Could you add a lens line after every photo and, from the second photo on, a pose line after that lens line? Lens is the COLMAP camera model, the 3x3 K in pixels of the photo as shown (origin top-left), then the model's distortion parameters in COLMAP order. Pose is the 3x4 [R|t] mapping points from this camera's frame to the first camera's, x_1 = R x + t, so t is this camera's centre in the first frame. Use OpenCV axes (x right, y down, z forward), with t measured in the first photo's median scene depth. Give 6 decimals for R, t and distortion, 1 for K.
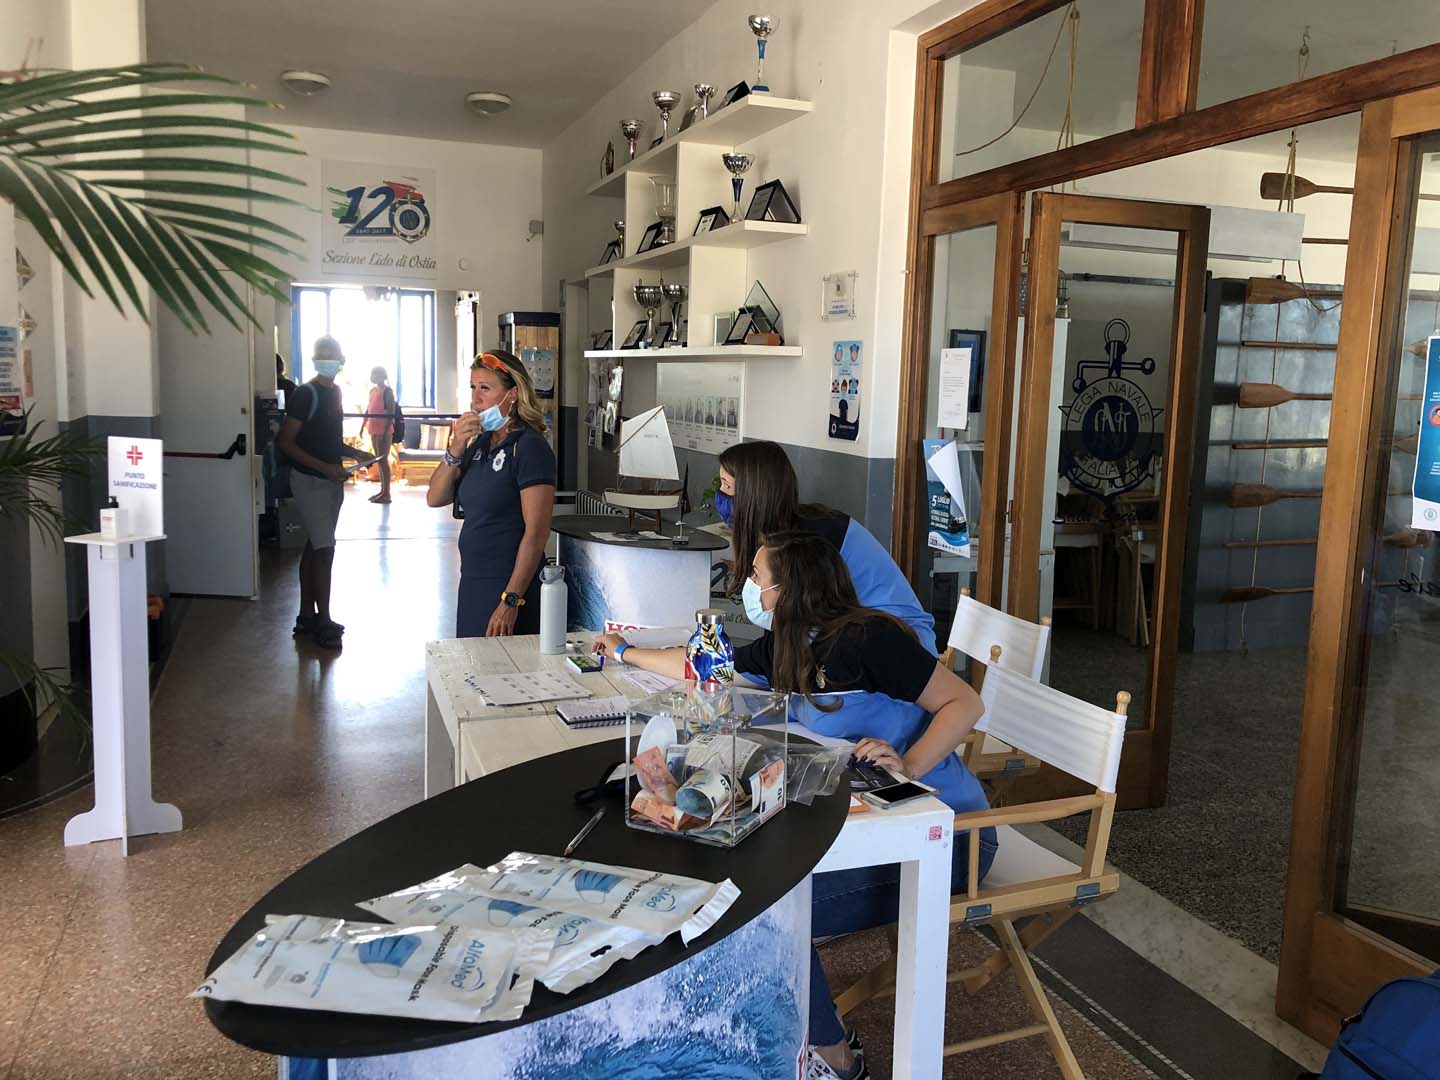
lens RADIAL K [[1167.5, 0, 724.0], [0, 1167.5, 539.3], [0, 0, 1]] dist [0.005284, -0.007175]
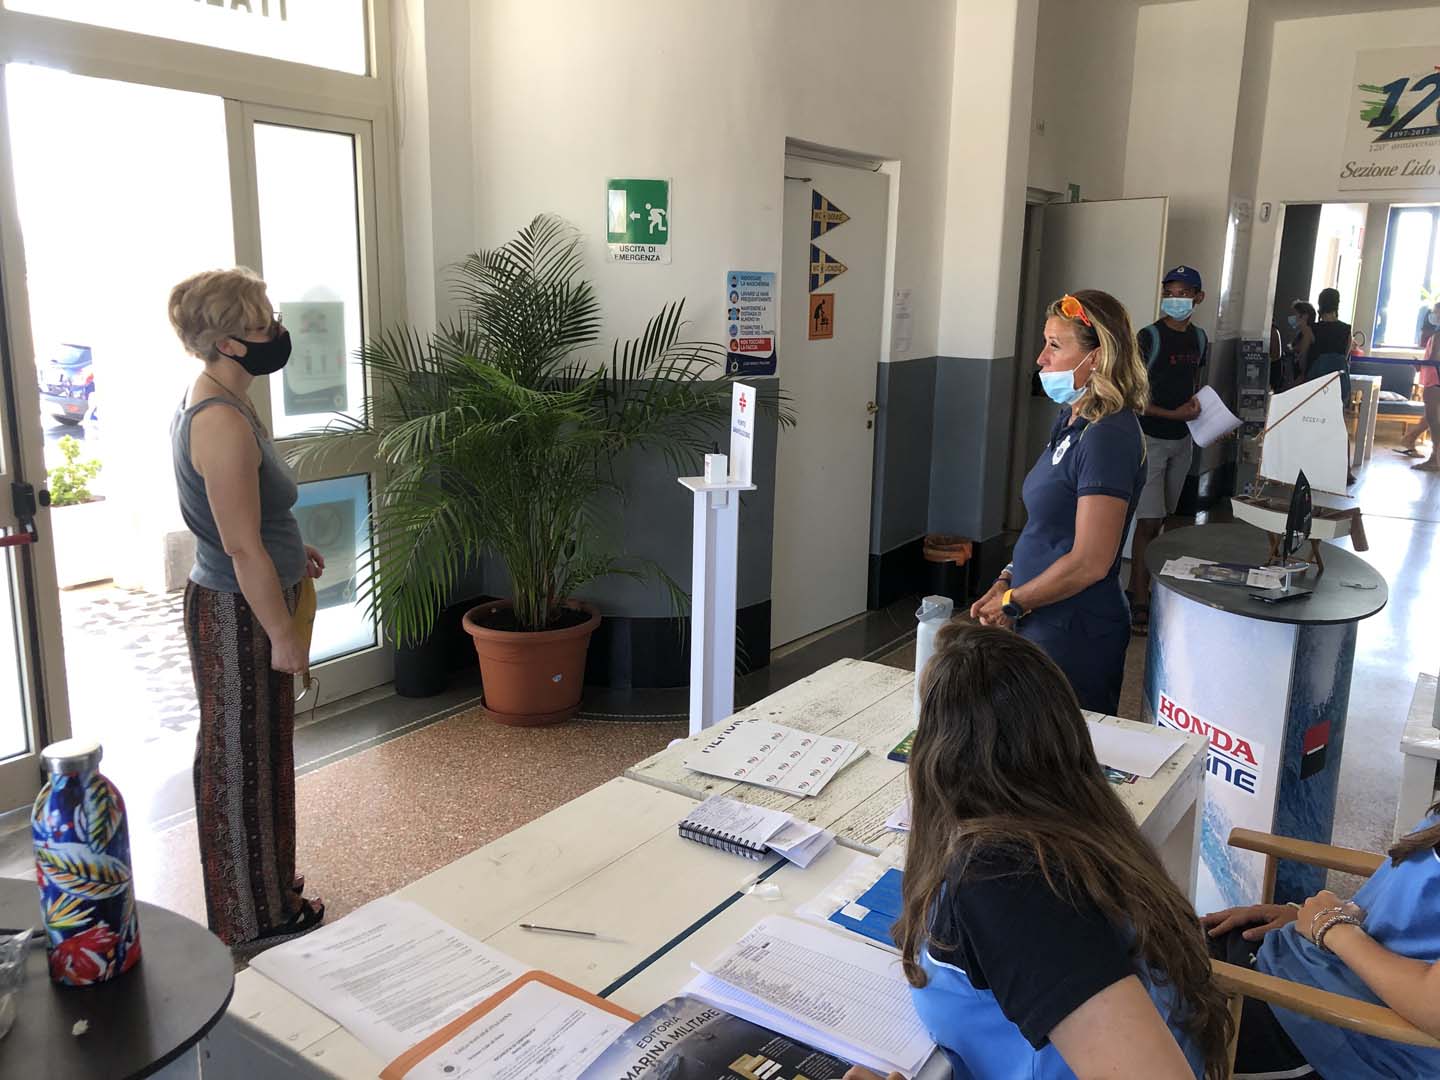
lens RADIAL K [[1167.5, 0, 720.0], [0, 1167.5, 531.9], [0, 0, 1]] dist [0.005284, -0.007175]
pose [[0.564515, 0.163126, -0.809143, 0.266337], [-0.120725, 0.986053, 0.114565, -0.065512], [0.816546, 0.033010, 0.576335, 0.361594]]
